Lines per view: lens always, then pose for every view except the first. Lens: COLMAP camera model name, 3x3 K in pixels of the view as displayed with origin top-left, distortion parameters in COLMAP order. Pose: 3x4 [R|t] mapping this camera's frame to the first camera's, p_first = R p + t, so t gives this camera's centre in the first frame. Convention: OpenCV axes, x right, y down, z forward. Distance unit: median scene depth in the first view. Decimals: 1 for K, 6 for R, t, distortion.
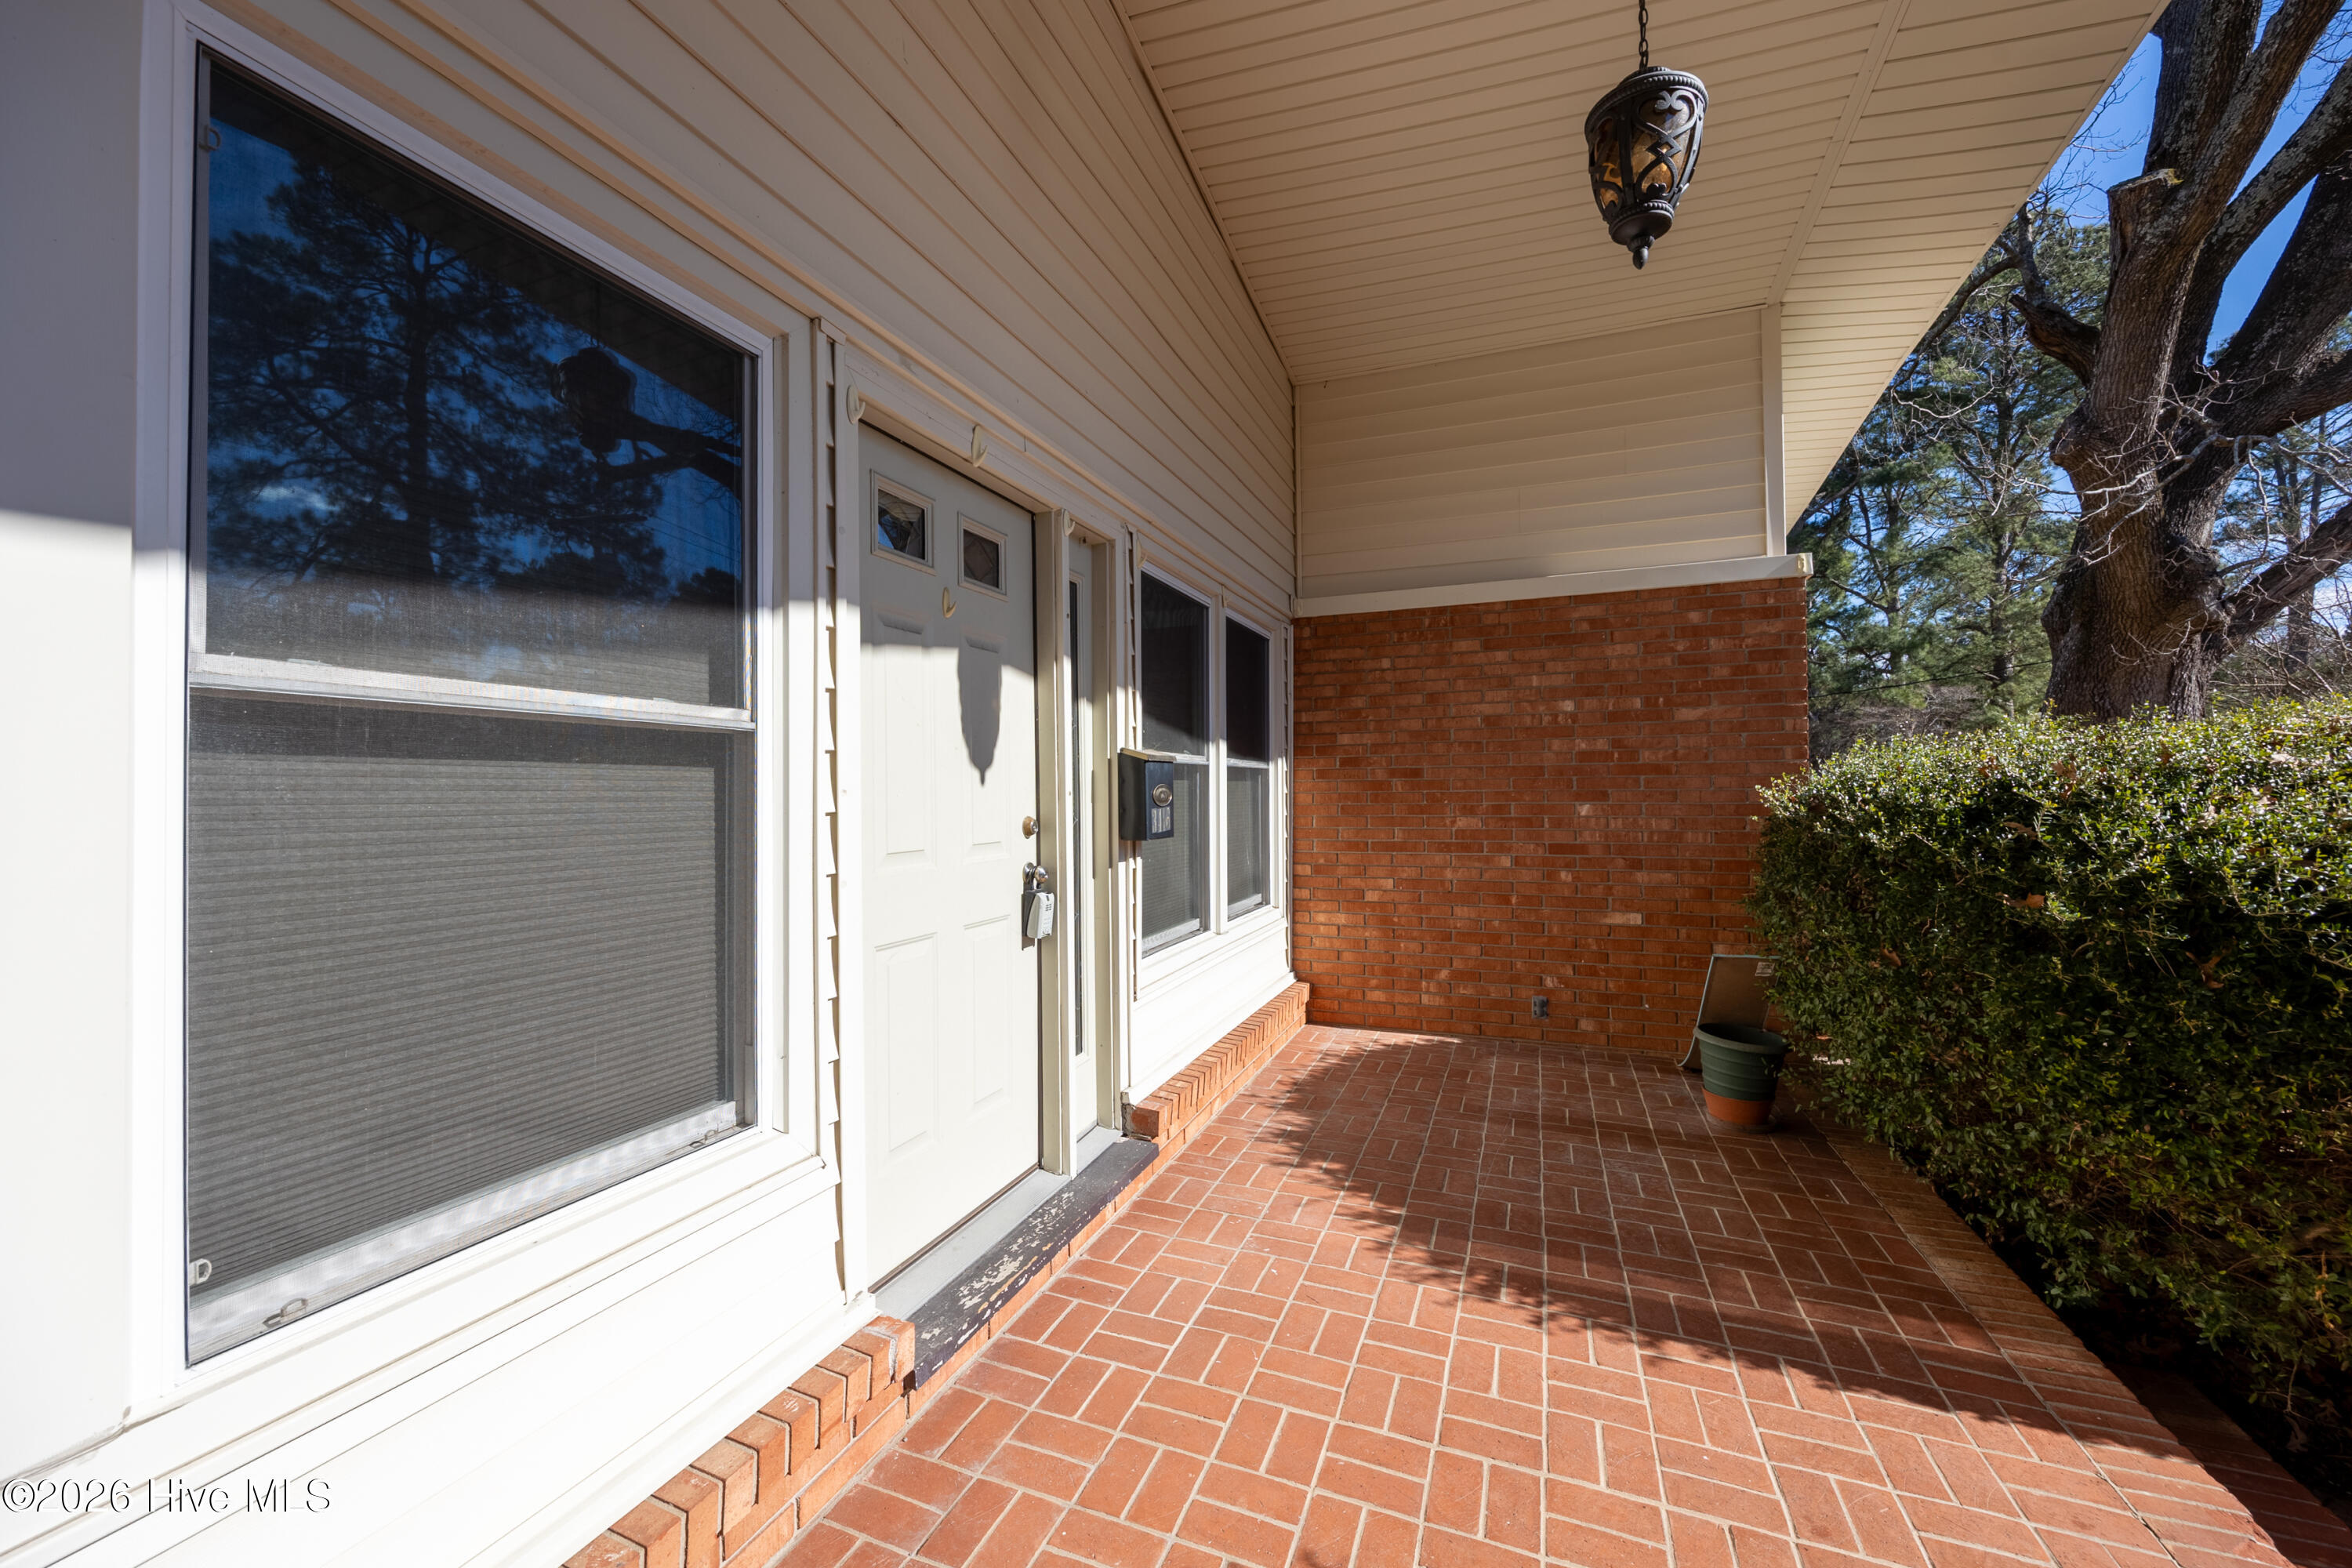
lens RADIAL K [[918.6, 0, 1176.0], [0, 918.6, 784.0], [0, 0, 1]] dist [-0.000767, -0.000146]
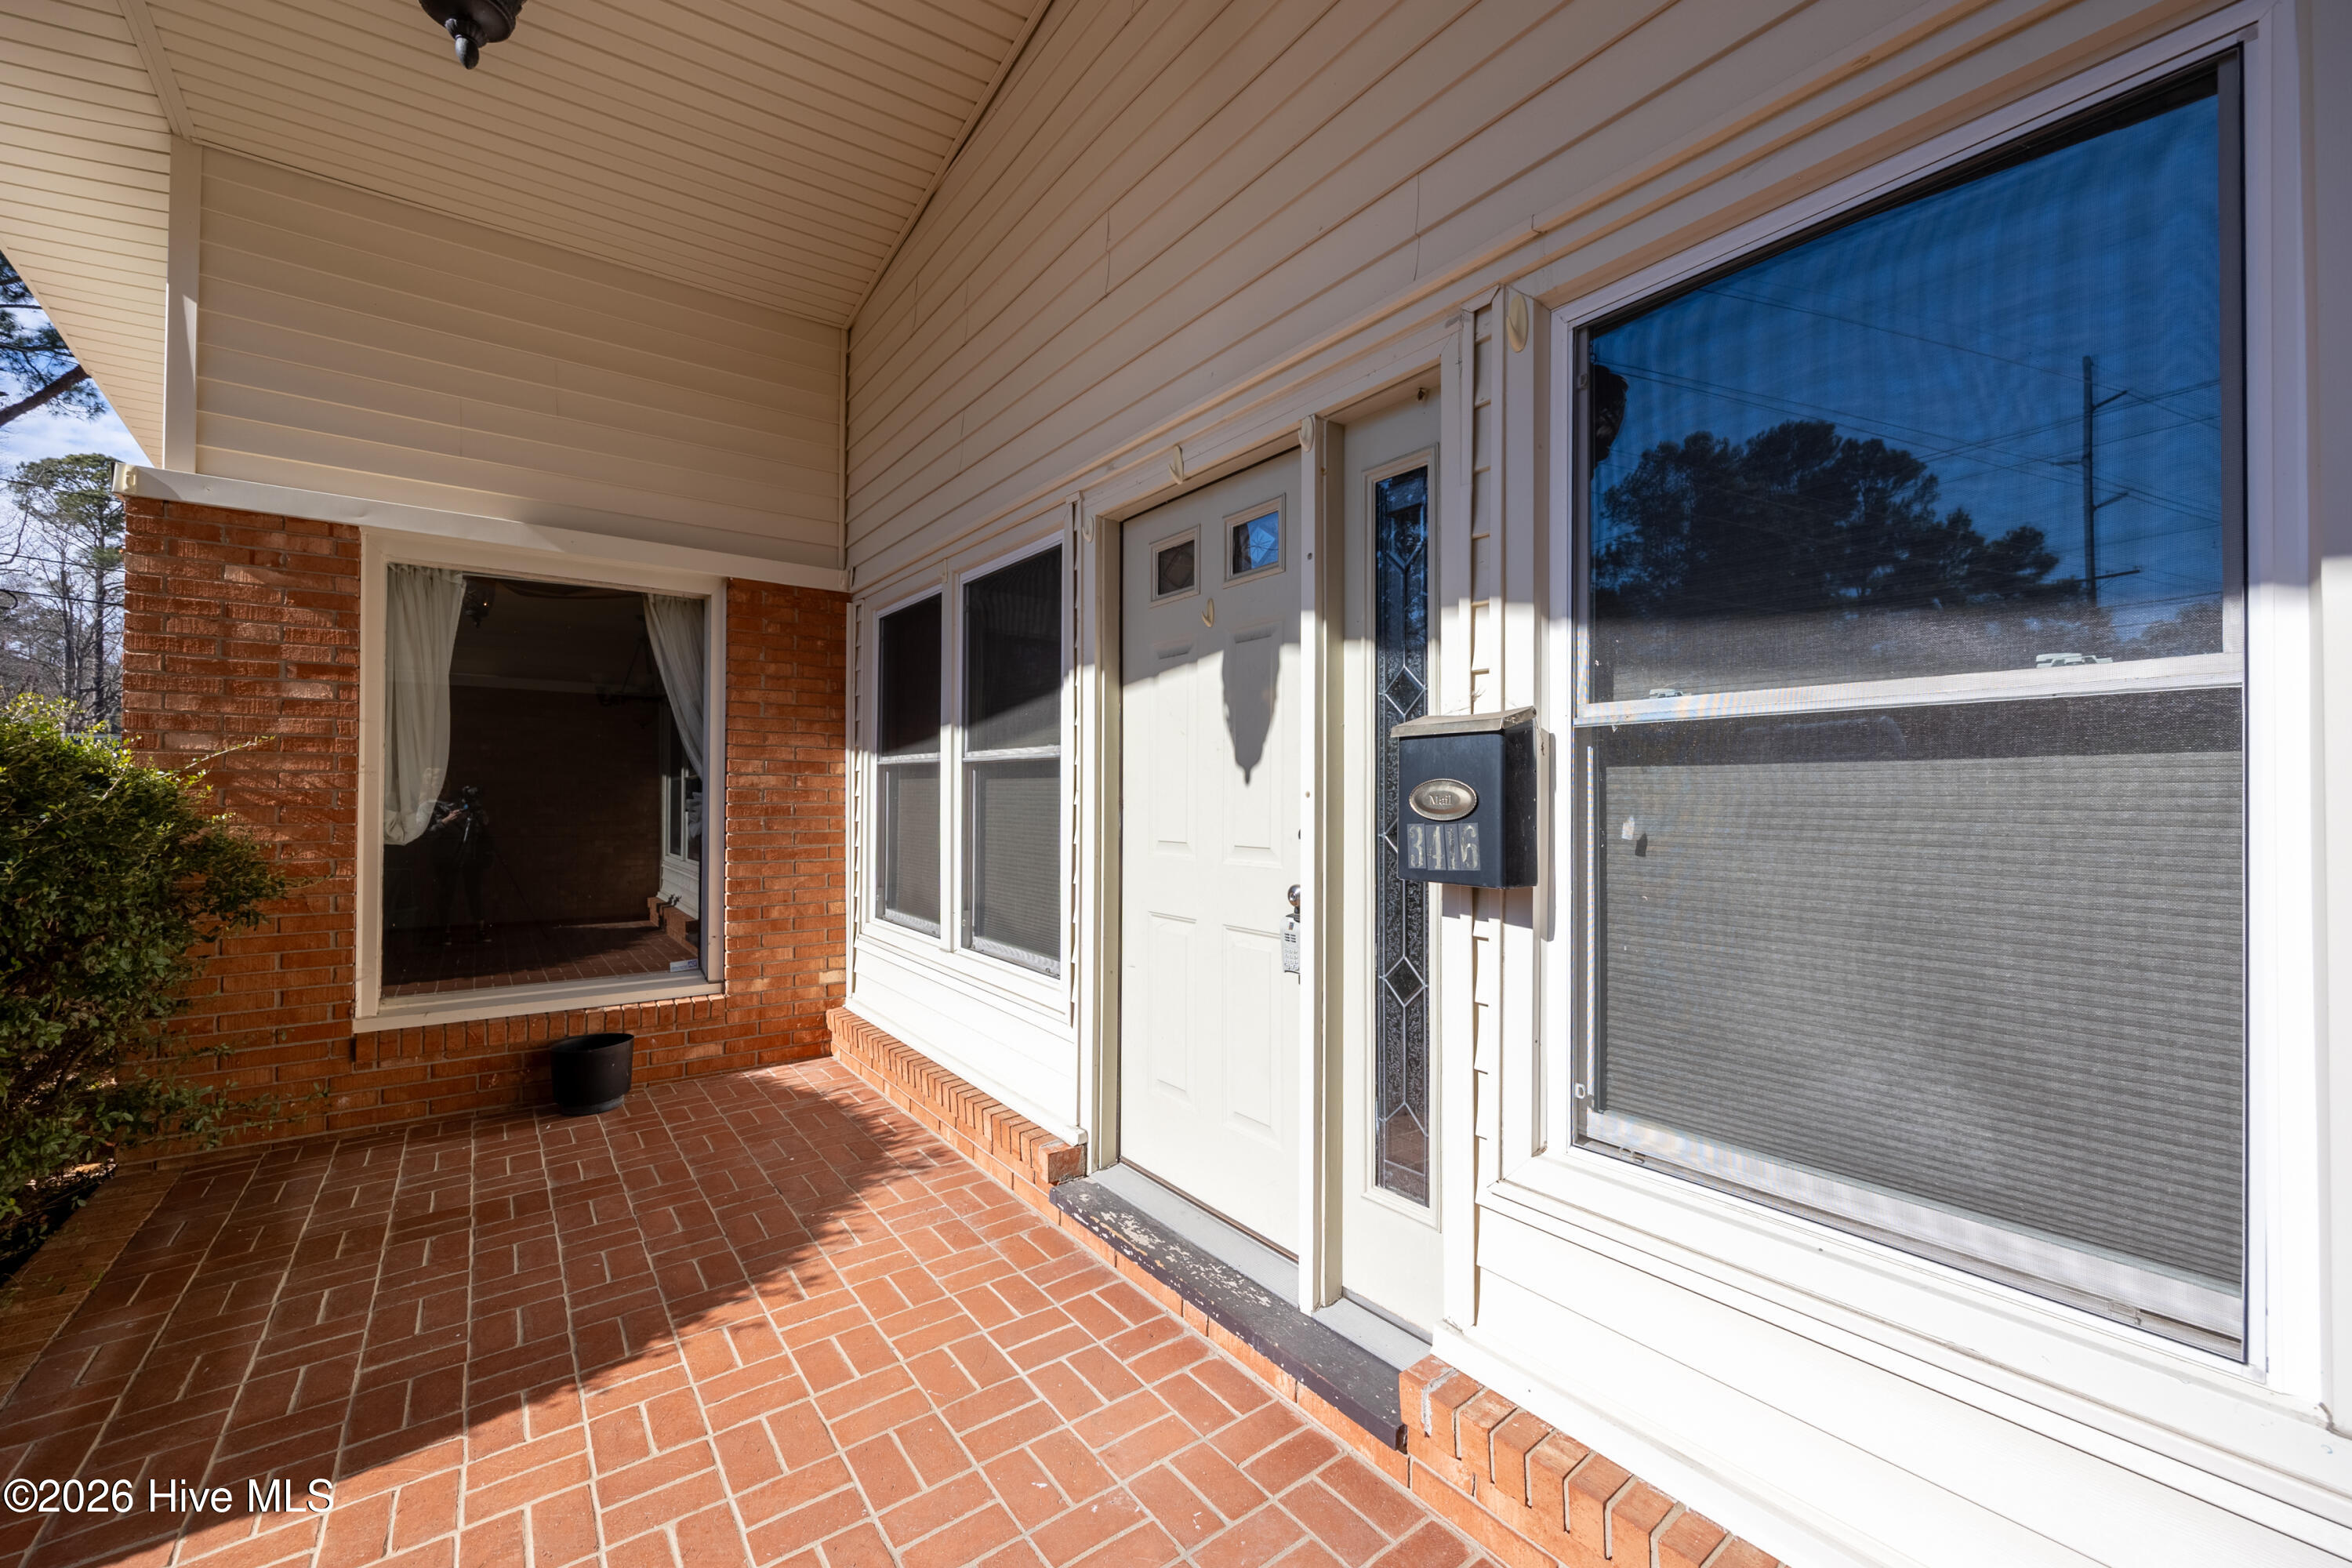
lens RADIAL K [[943.9, 0, 1174.1], [0, 943.9, 793.6], [0, 0, 1]] dist [-0.000365, 0.000066]
pose [[-0.534555, -0.002742, -0.845129, 0.690626], [0.001644, 0.999989, -0.004284, 0.015399], [0.845132, -0.003680, -0.534544, 1.547199]]
